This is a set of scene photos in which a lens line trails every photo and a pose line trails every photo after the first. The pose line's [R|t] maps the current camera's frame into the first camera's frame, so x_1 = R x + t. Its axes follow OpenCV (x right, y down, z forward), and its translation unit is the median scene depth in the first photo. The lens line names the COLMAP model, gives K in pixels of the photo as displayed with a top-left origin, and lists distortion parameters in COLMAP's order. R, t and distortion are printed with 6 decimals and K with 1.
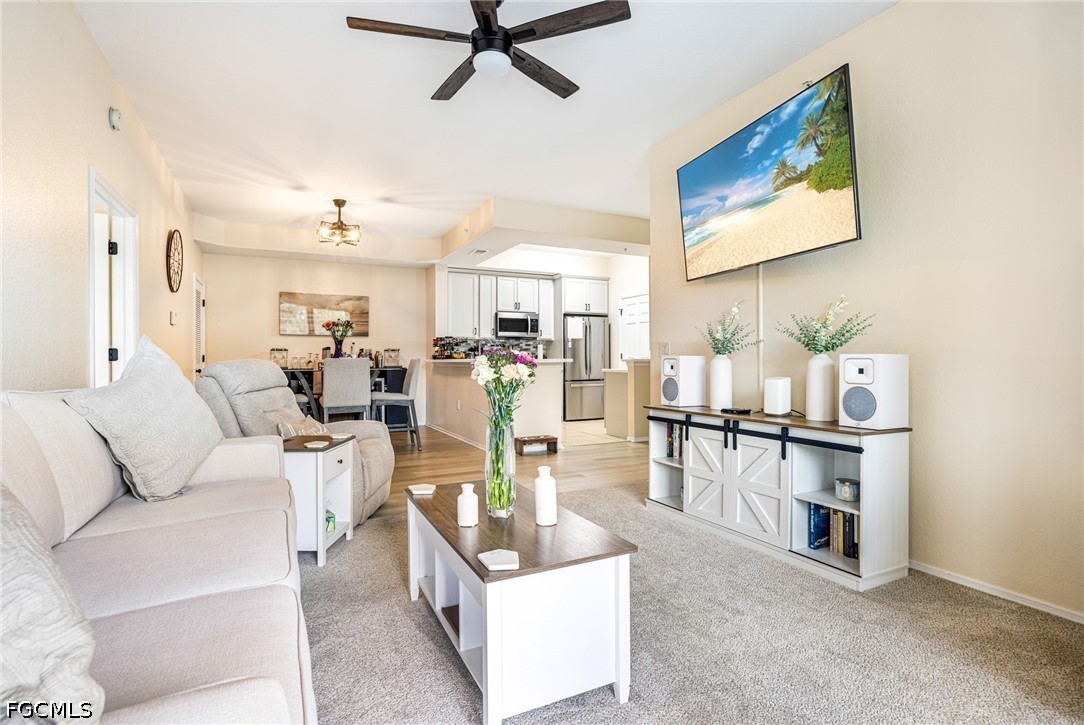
lens RADIAL K [[513.2, 0, 541.0], [0, 513.2, 361.6], [0, 0, 1]] dist [0.002069, -0.000066]
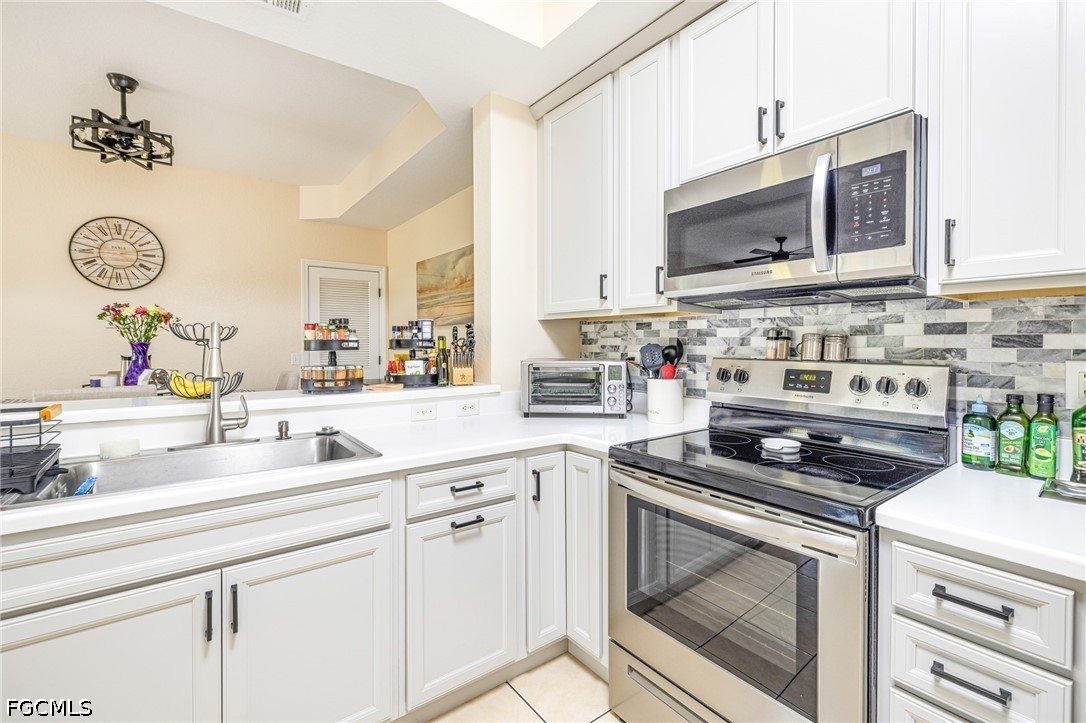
lens RADIAL K [[470.0, 0, 559.5], [0, 470.0, 349.4], [0, 0, 1]] dist [-0.017444, 0.000061]
pose [[0.182021, 0.019180, -0.983108, 0.136166], [-0.004142, 0.999816, 0.018739, -0.037364], [0.983286, 0.000661, 0.182067, 1.127662]]
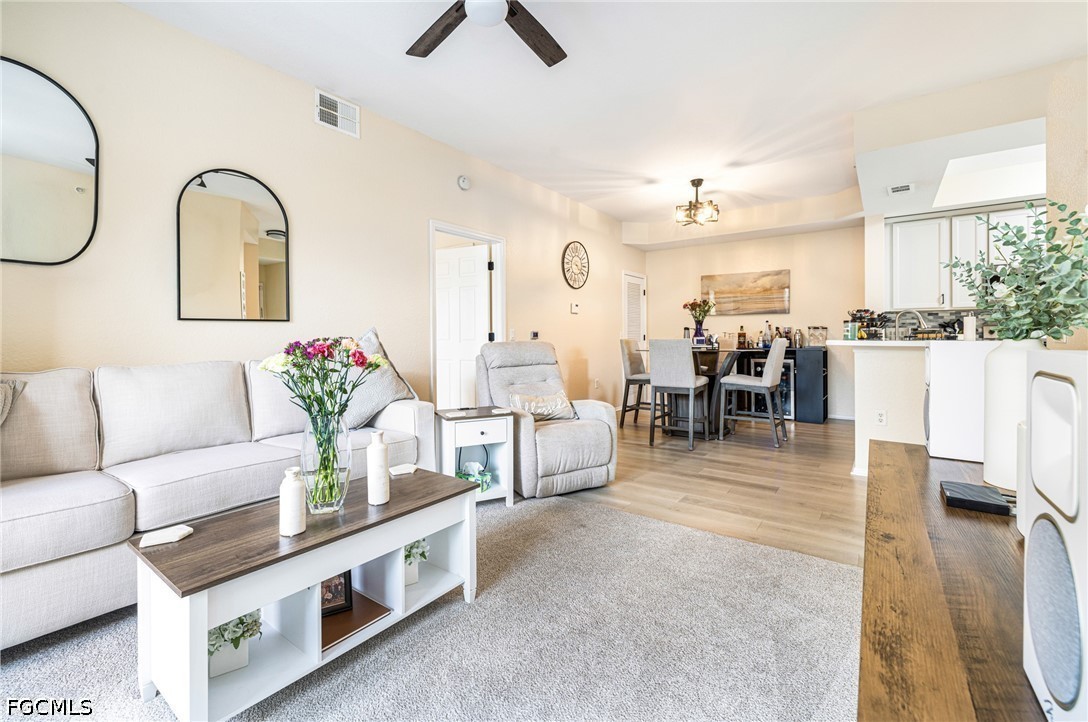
lens RADIAL K [[470.9, 0, 544.8], [0, 470.9, 340.5], [0, 0, 1]] dist [-0.017444, 0.000061]
pose [[0.453784, 0.007624, -0.891079, 0.239975], [-0.001965, 0.999970, 0.007555, -0.007049], [0.891109, -0.001677, 0.453785, 0.267428]]
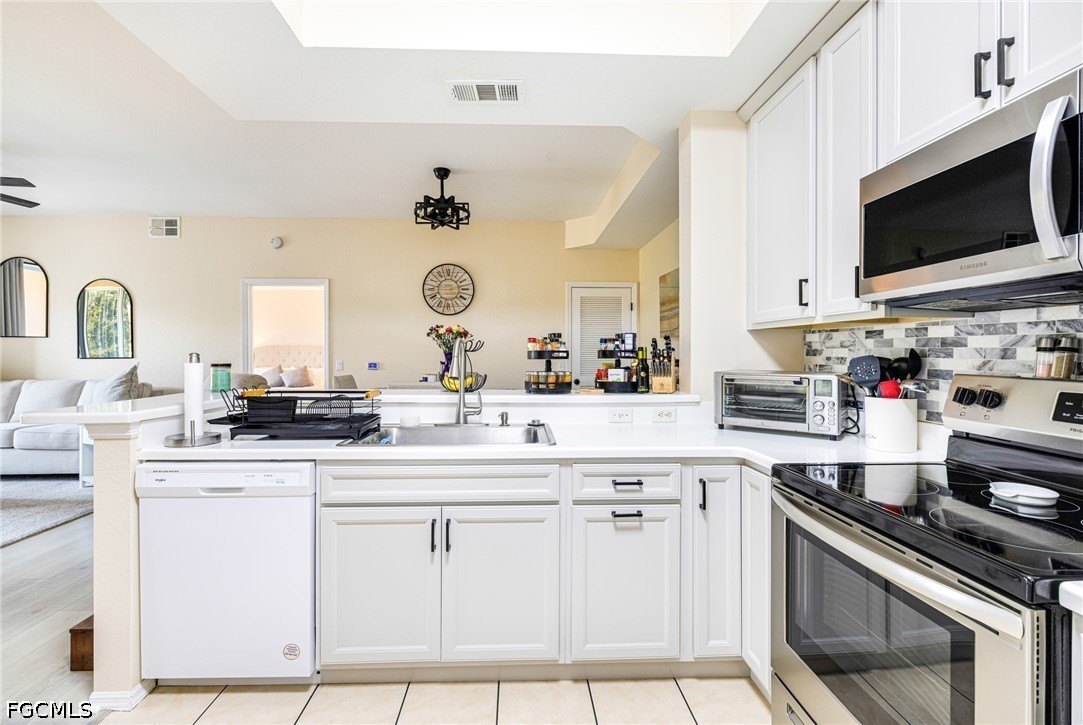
lens RADIAL K [[468.7, 0, 540.4], [0, 468.7, 355.2], [0, 0, 1]] dist [-0.017444, 0.000061]
pose [[-0.412244, 0.009706, -0.911022, 0.154166], [-0.003609, 0.999918, 0.012287, -0.038115], [0.911066, 0.008353, -0.412175, 1.179548]]
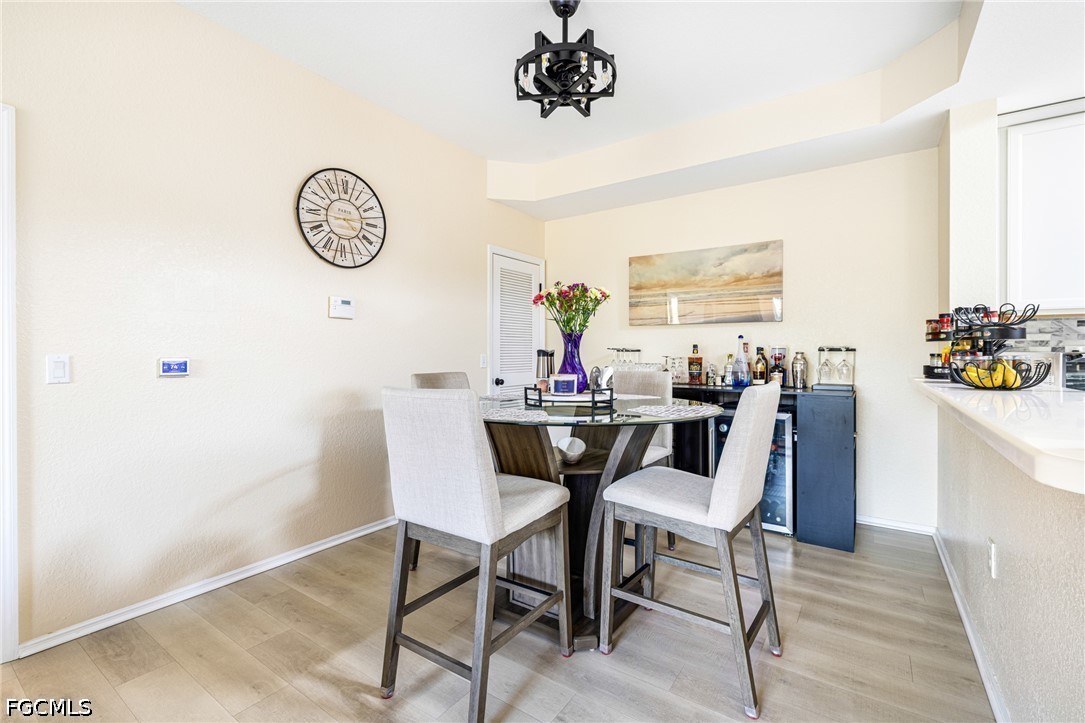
lens RADIAL K [[469.6, 0, 539.1], [0, 469.6, 351.6], [0, 0, 1]] dist [-0.017444, 0.000061]
pose [[0.462470, 0.003595, -0.886628, -0.054635], [-0.005409, 0.999985, 0.001234, -0.022554], [0.886618, 0.004225, 0.462483, 0.672607]]
